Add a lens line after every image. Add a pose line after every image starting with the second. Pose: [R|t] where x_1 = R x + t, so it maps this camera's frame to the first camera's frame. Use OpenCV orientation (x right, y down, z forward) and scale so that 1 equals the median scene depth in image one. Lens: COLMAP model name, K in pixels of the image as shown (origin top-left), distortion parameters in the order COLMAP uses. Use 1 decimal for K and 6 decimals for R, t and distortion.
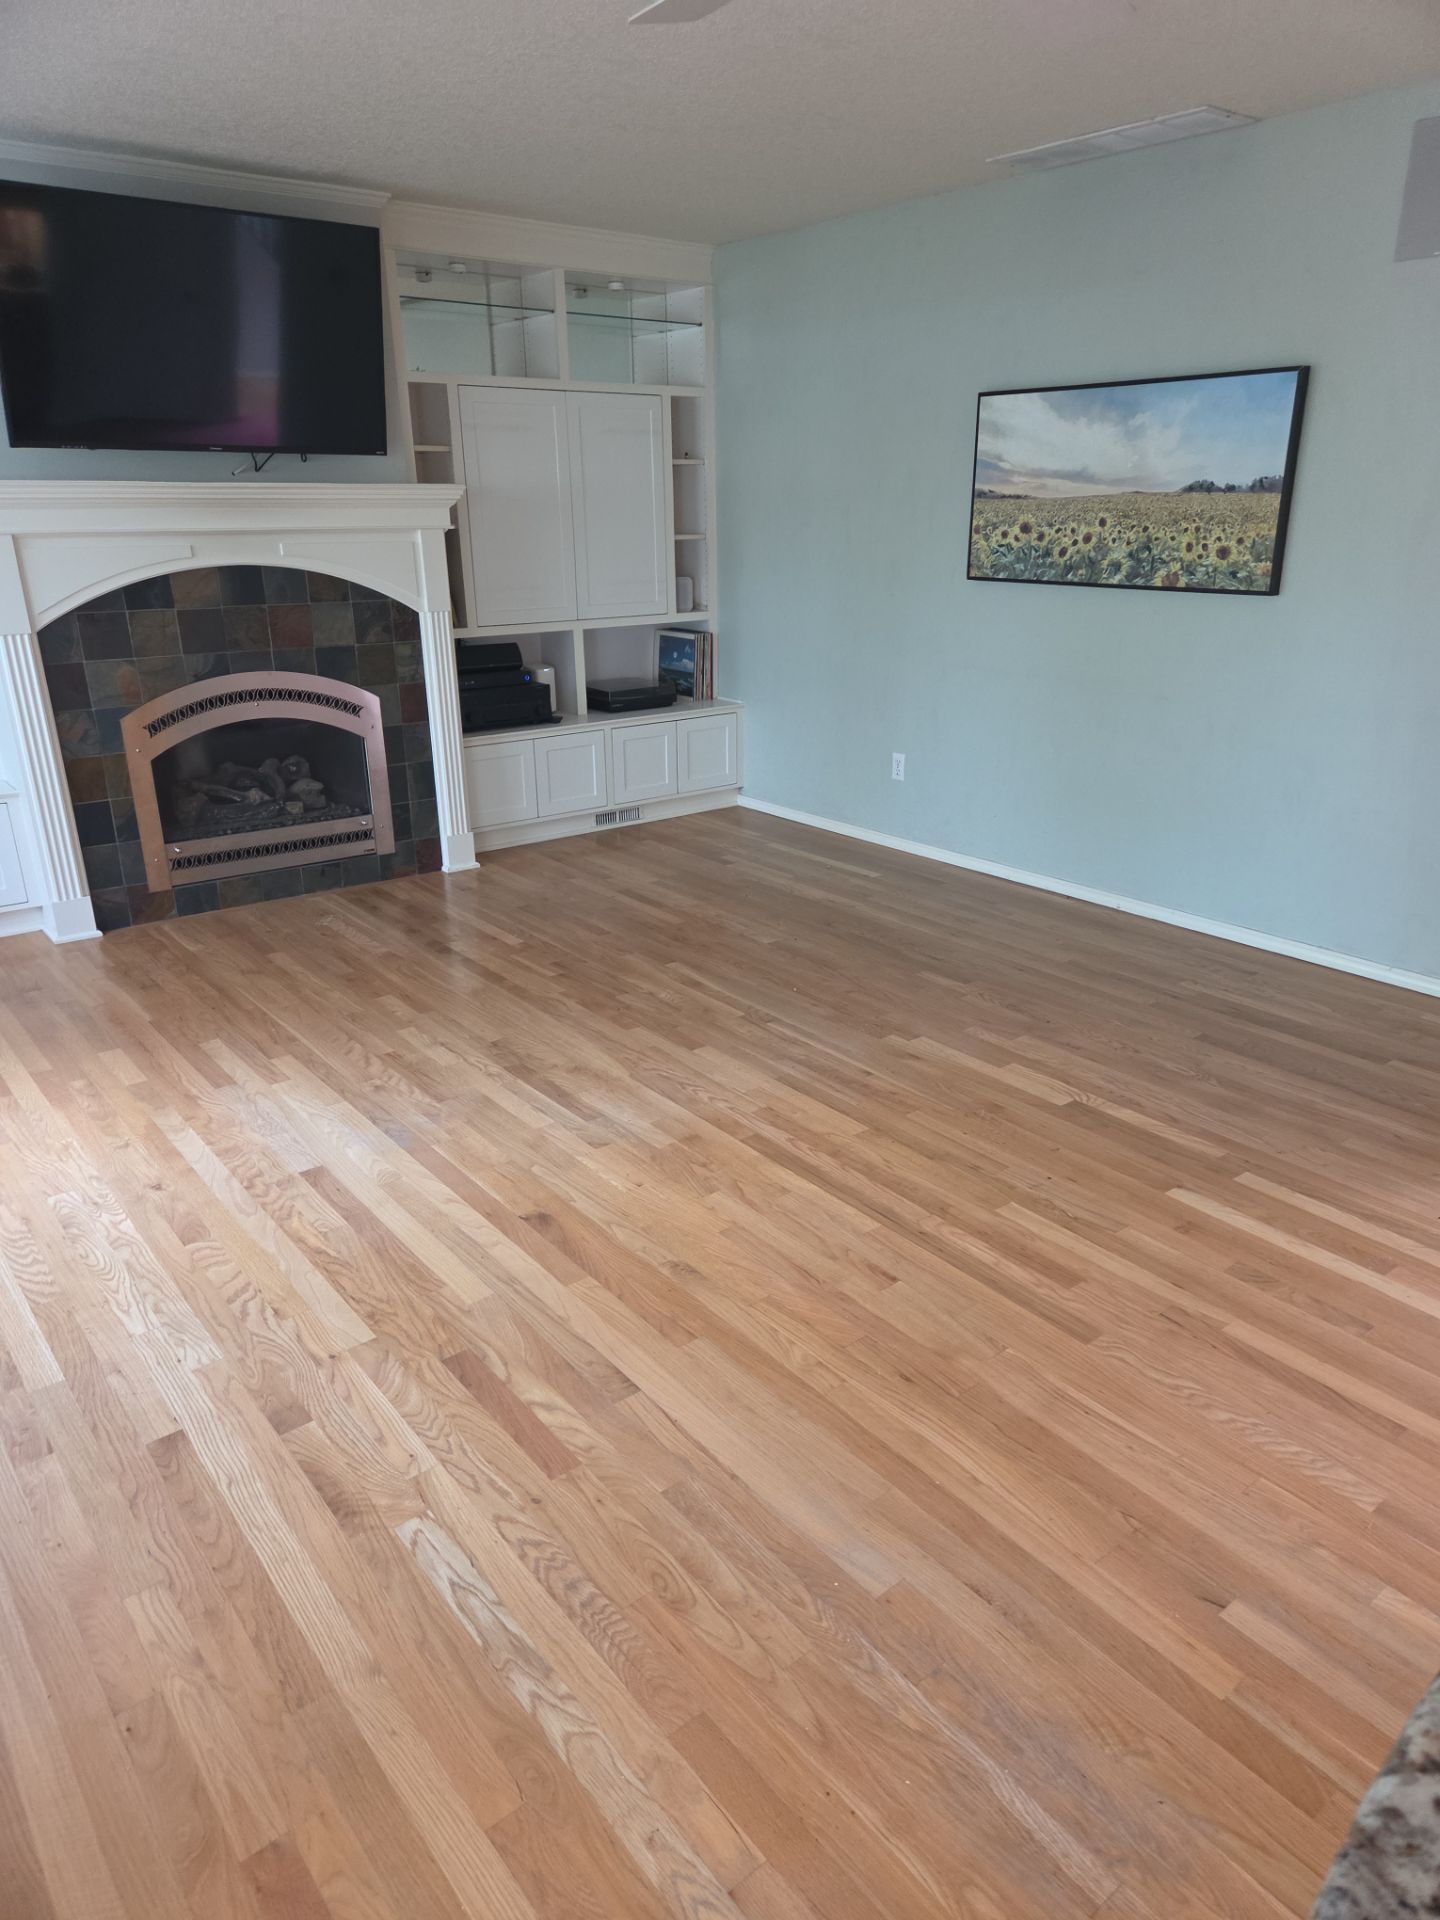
lens RADIAL K [[1302.6, 0, 731.1], [0, 1302.6, 954.9], [0, 0, 1]] dist [0.059472, -0.047926]
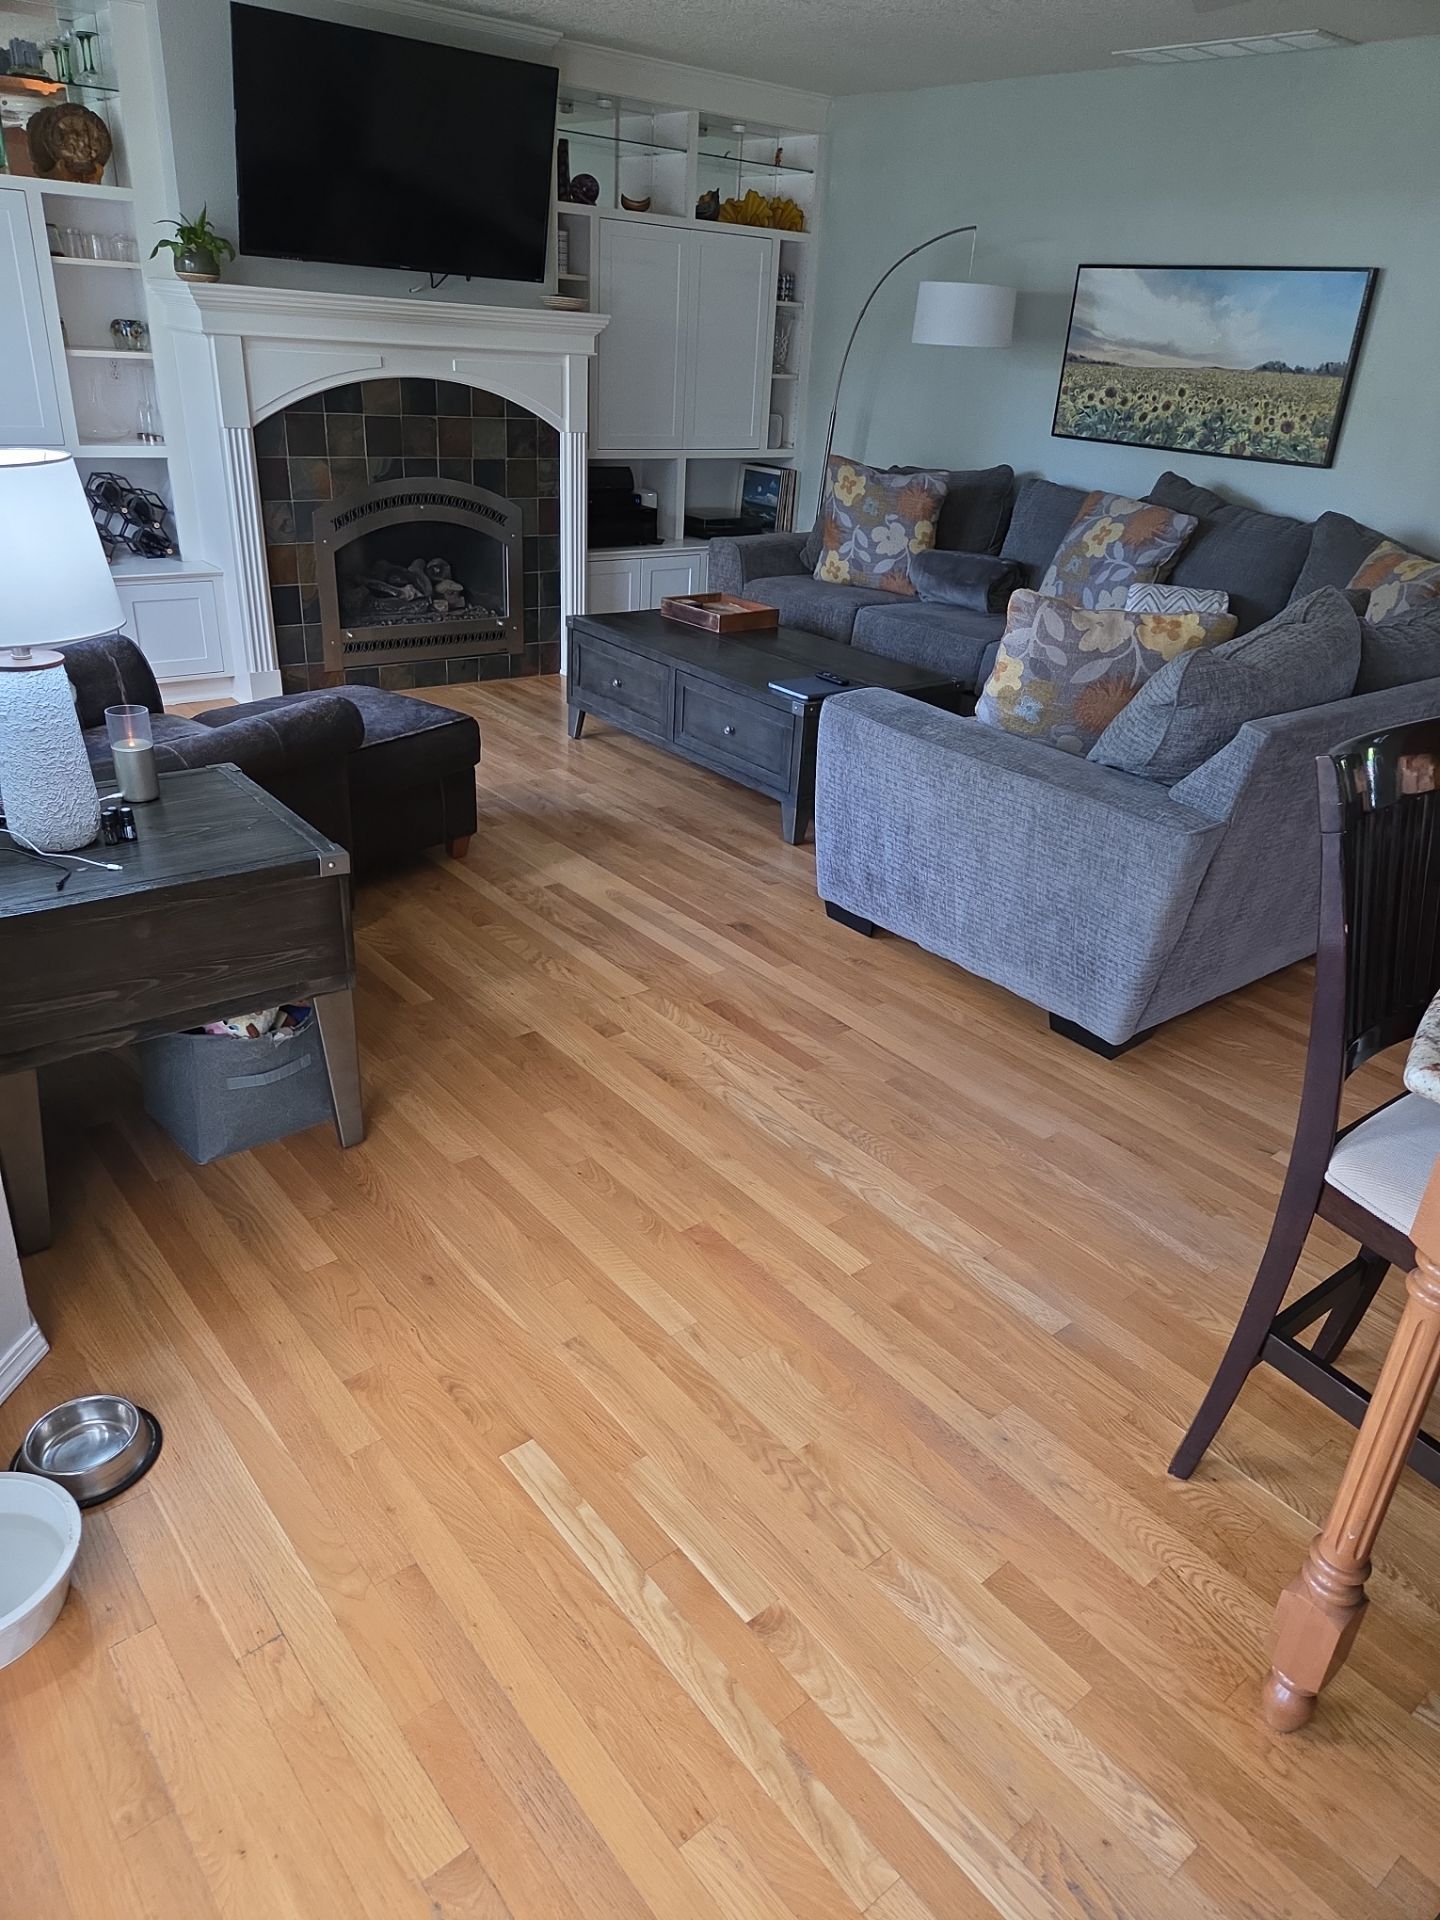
lens RADIAL K [[1302.6, 0, 758.2], [0, 1302.6, 937.2], [0, 0, 1]] dist [0.059472, -0.047926]
pose [[0.997518, 0.052661, 0.046742, -0.109599], [-0.056934, 0.993811, 0.095381, 0.050736], [-0.041430, -0.097806, 0.994343, -0.163270]]
